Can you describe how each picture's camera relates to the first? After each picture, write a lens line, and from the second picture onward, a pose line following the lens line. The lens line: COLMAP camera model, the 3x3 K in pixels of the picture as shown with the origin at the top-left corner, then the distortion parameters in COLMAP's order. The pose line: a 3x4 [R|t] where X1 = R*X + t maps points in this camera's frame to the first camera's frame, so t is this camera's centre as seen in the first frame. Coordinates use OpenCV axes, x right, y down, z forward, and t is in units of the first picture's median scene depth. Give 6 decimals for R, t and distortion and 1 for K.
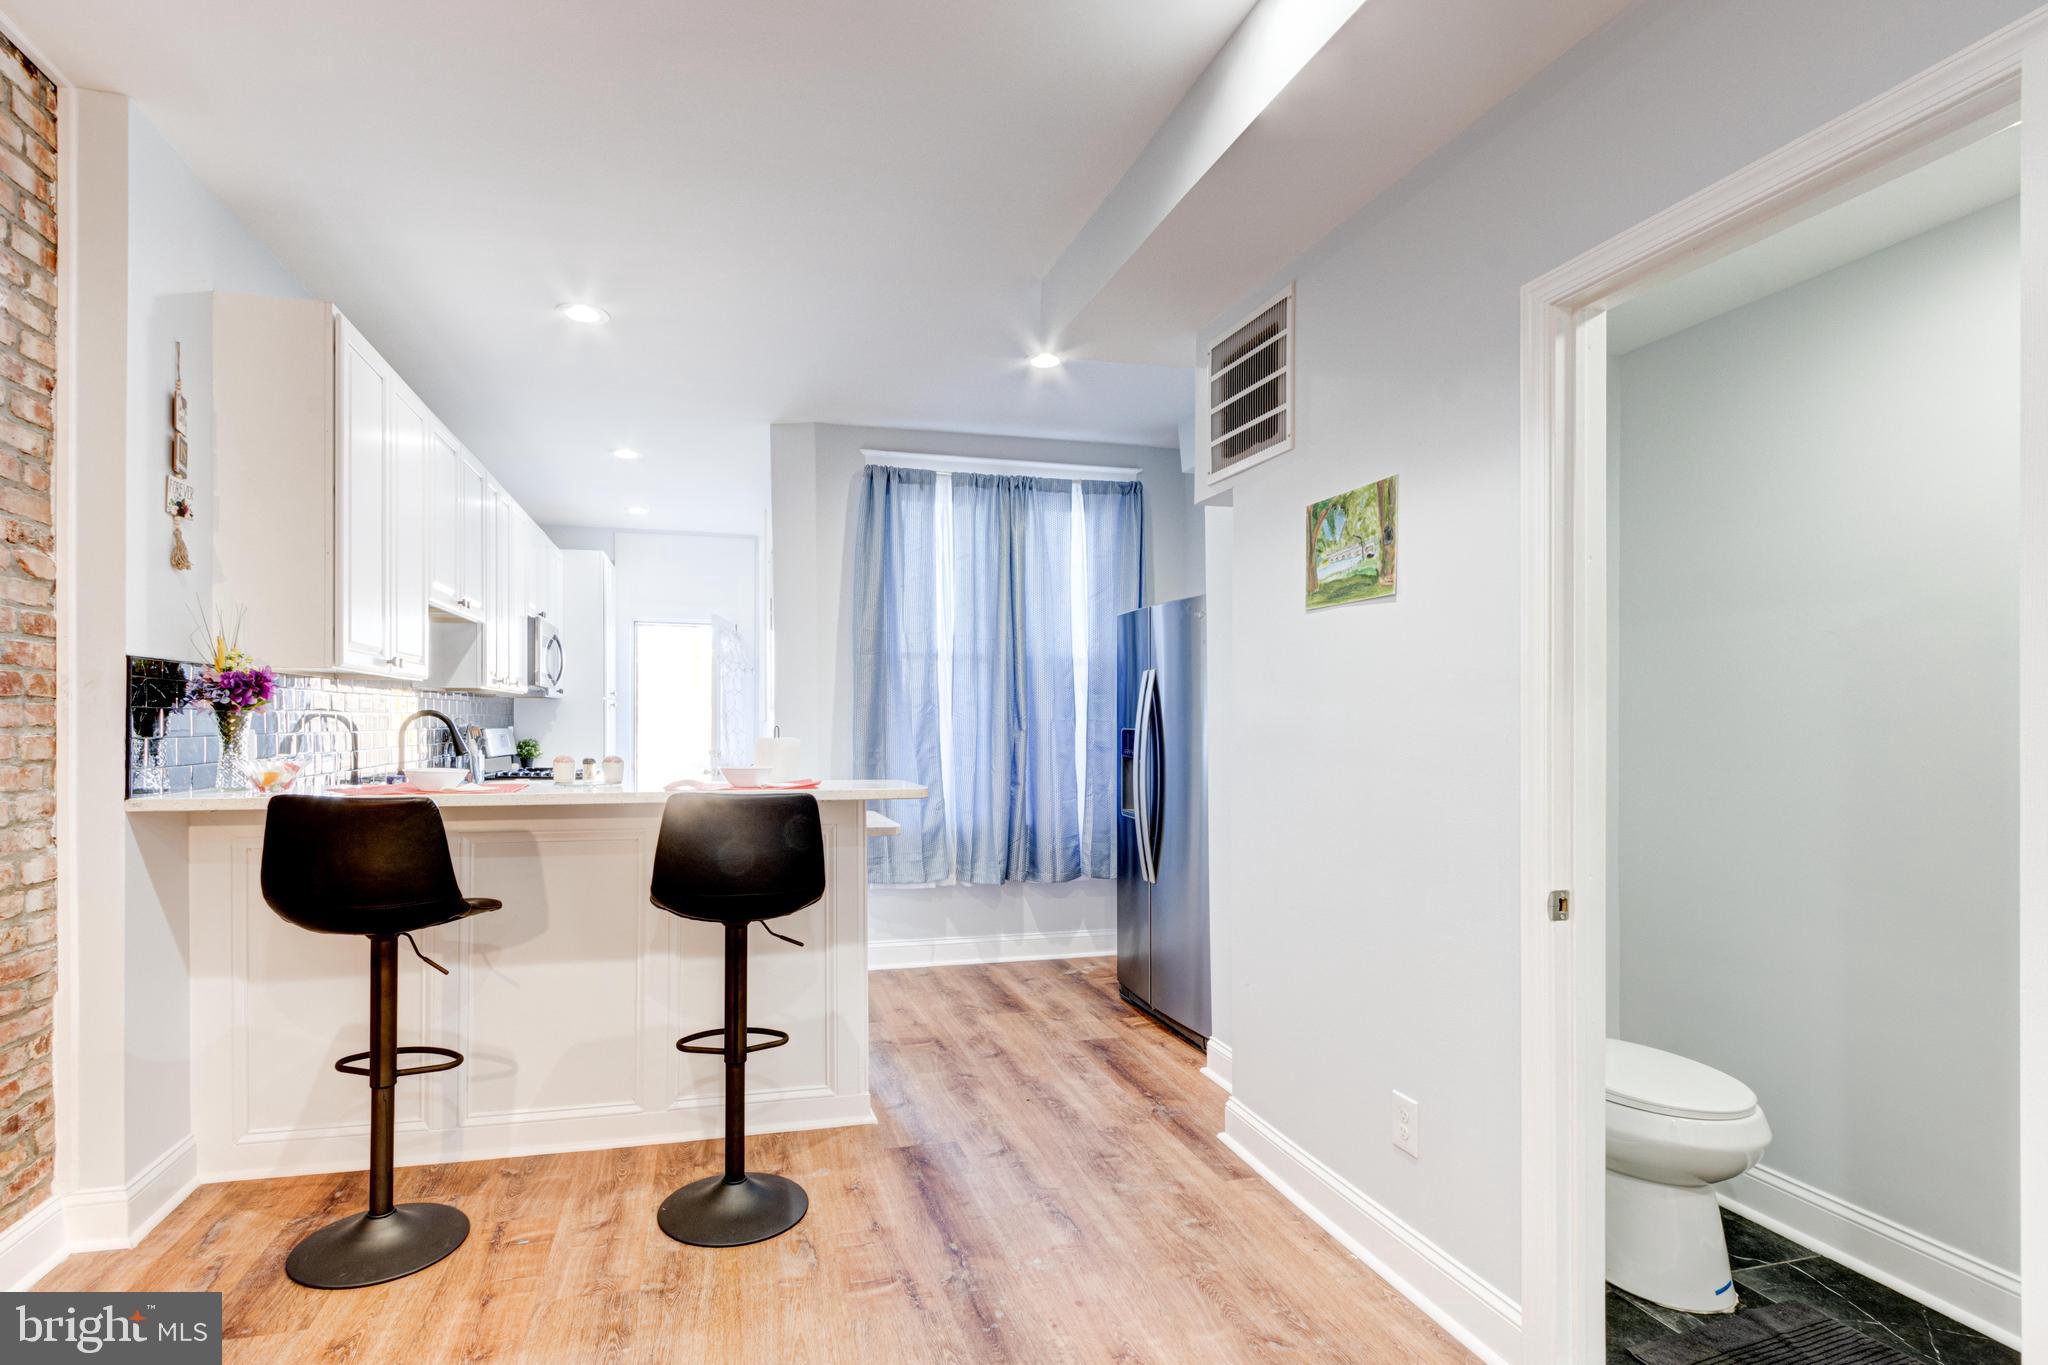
lens RADIAL K [[979.3, 0, 945.8], [0, 979.3, 725.4], [0, 0, 1]] dist [0.000749, 0.000300]
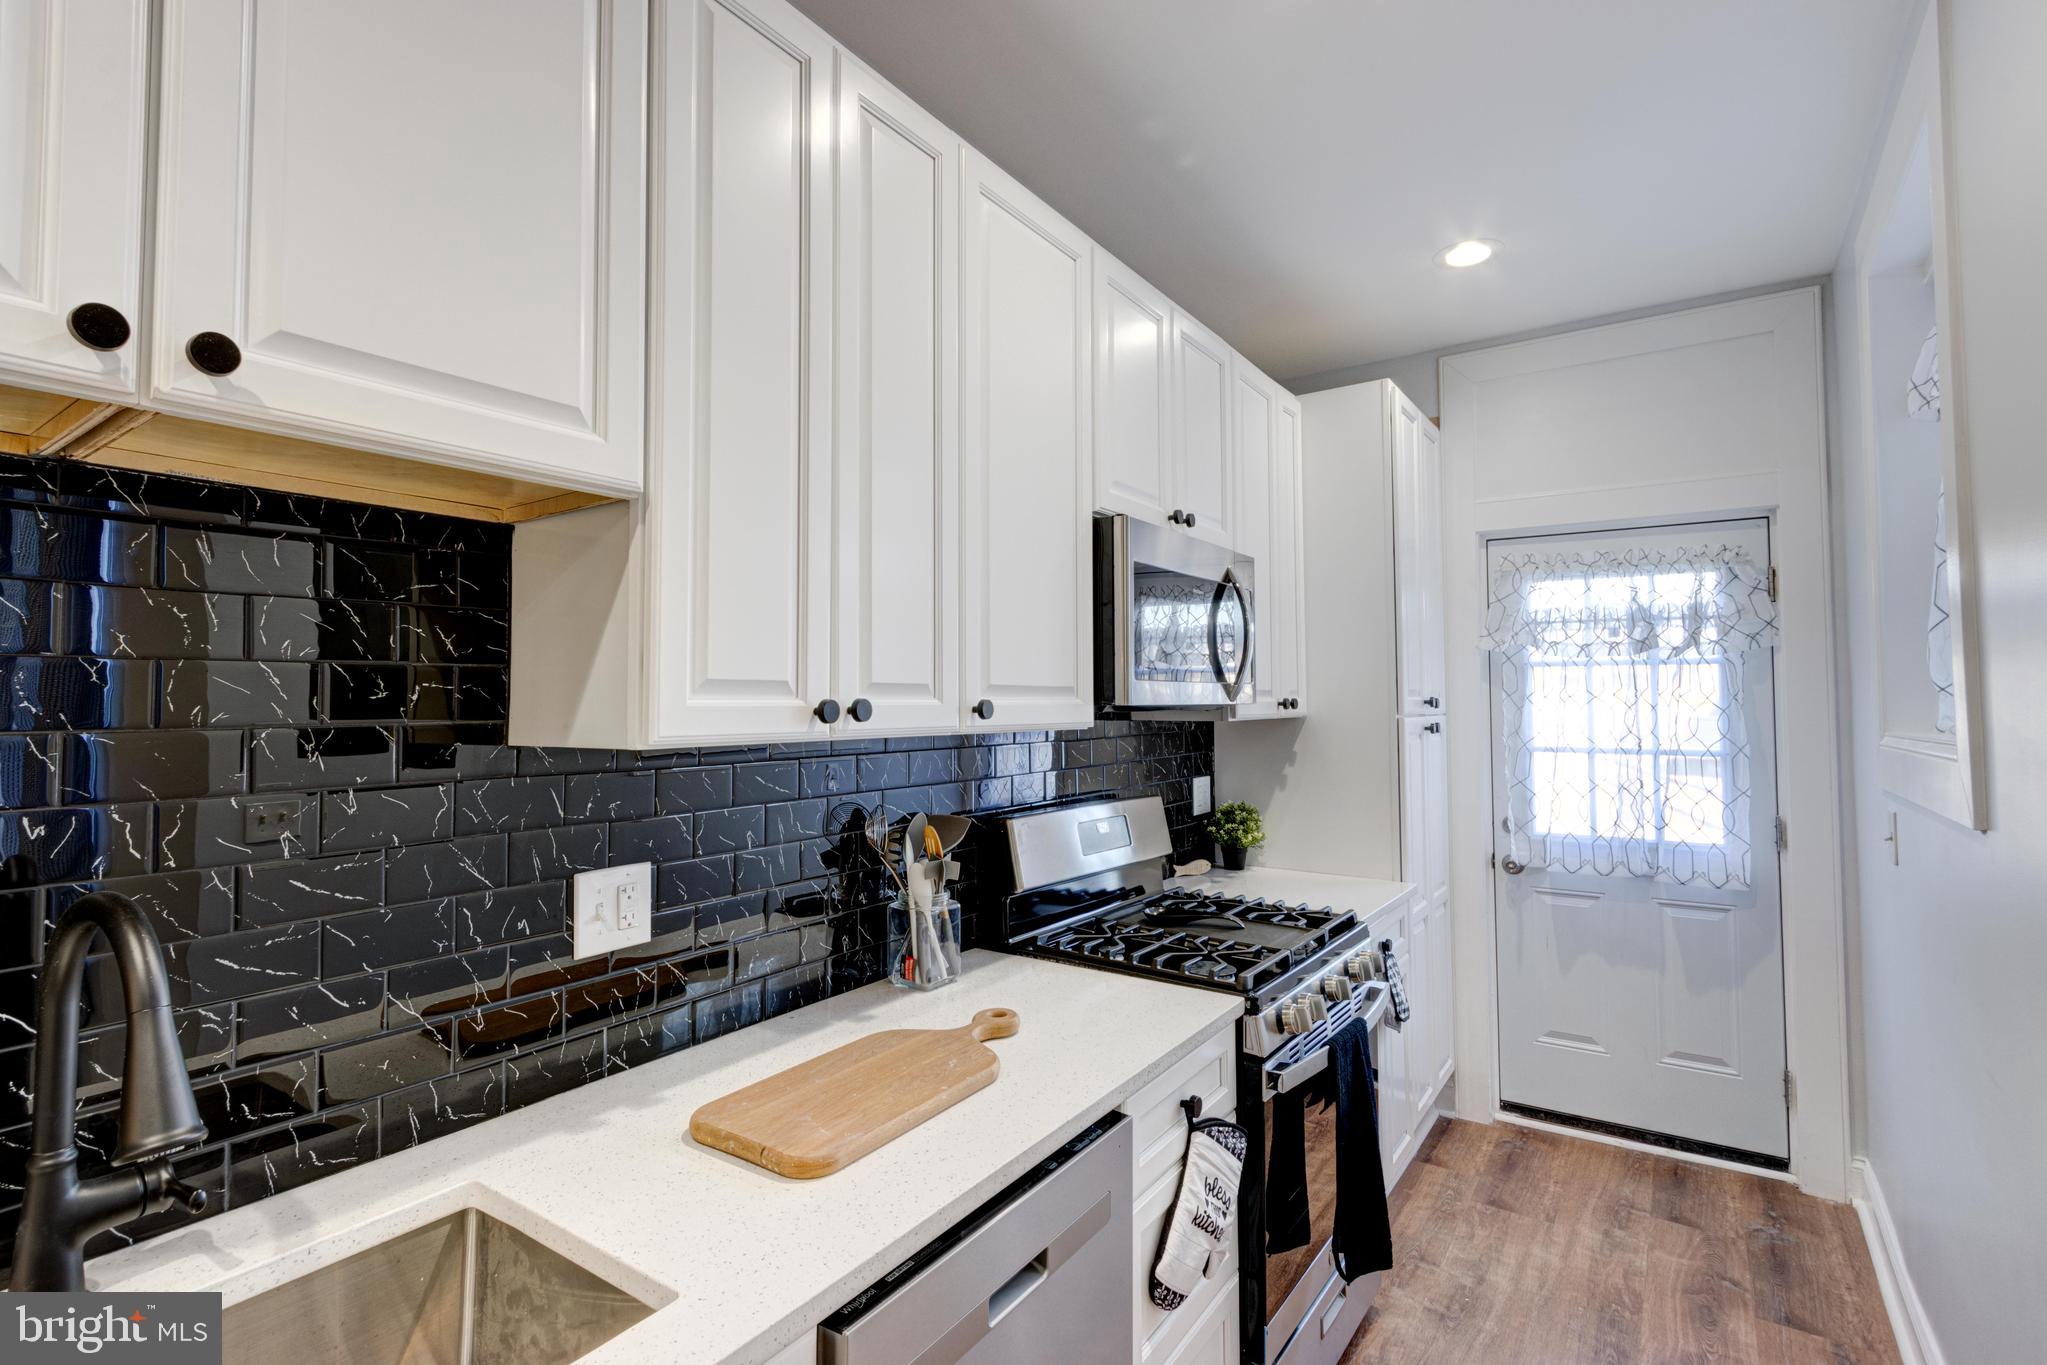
lens RADIAL K [[943.4, 0, 1022.1], [0, 943.4, 660.0], [0, 0, 1]] dist [0.002593, 0.000102]
pose [[0.666084, -0.040609, -0.744770, -0.310310], [0.003945, 0.998695, -0.050926, -0.066382], [0.745866, 0.030983, 0.665375, 1.251650]]
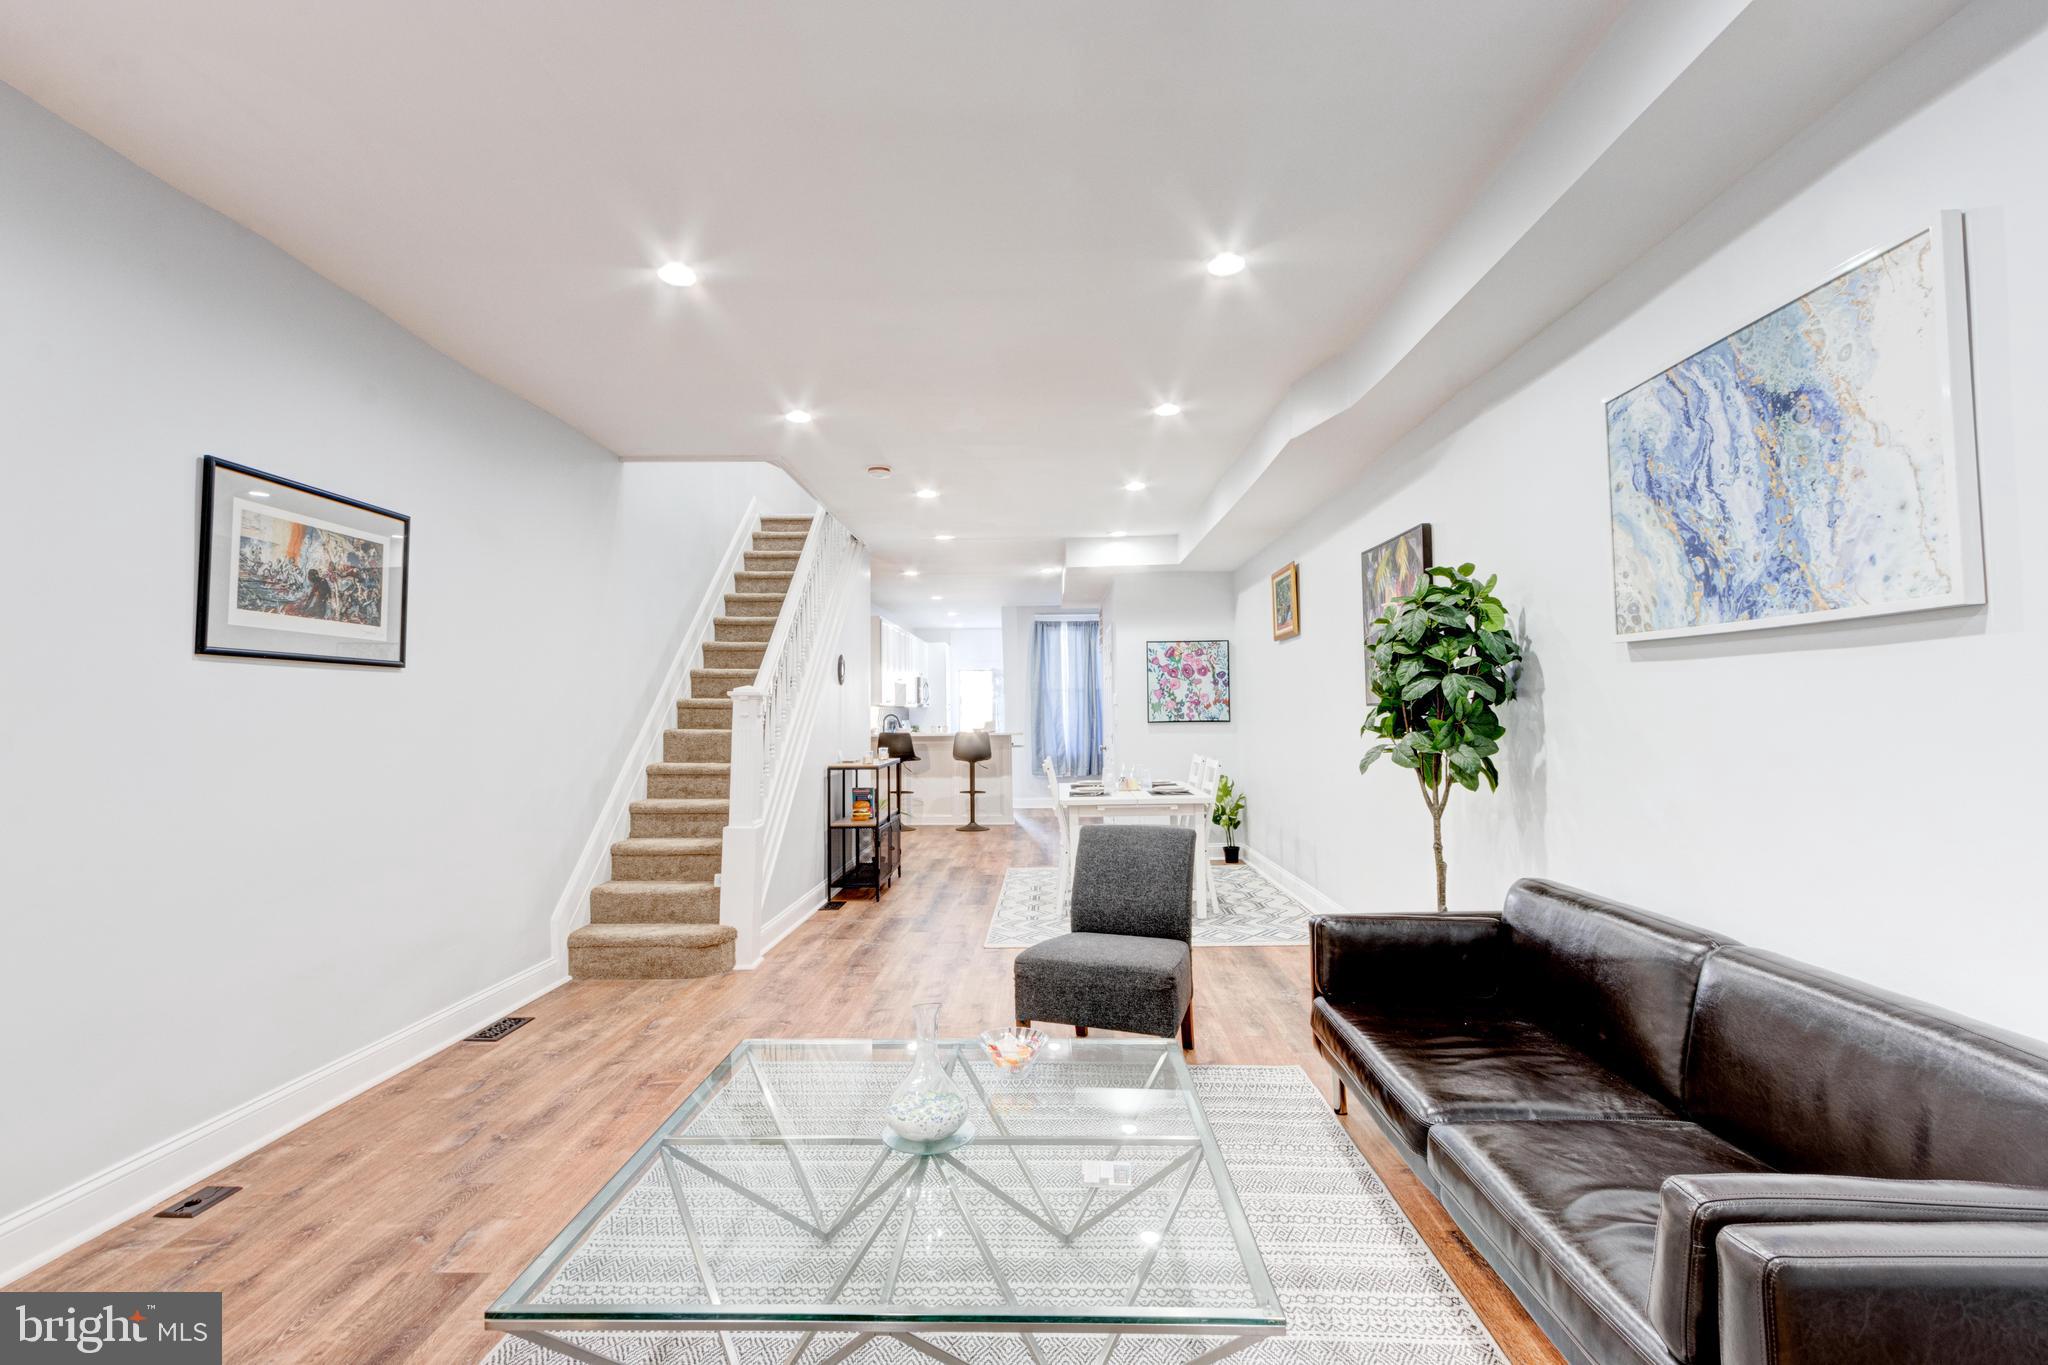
lens RADIAL K [[959.1, 0, 1027.6], [0, 959.1, 661.6], [0, 0, 1]] dist [0.000460, -0.001084]
pose [[0.966740, -0.031076, -0.253865, 0.836610], [0.015824, 0.997957, -0.061904, 0.016986], [0.255270, 0.055828, 0.965257, -2.296591]]
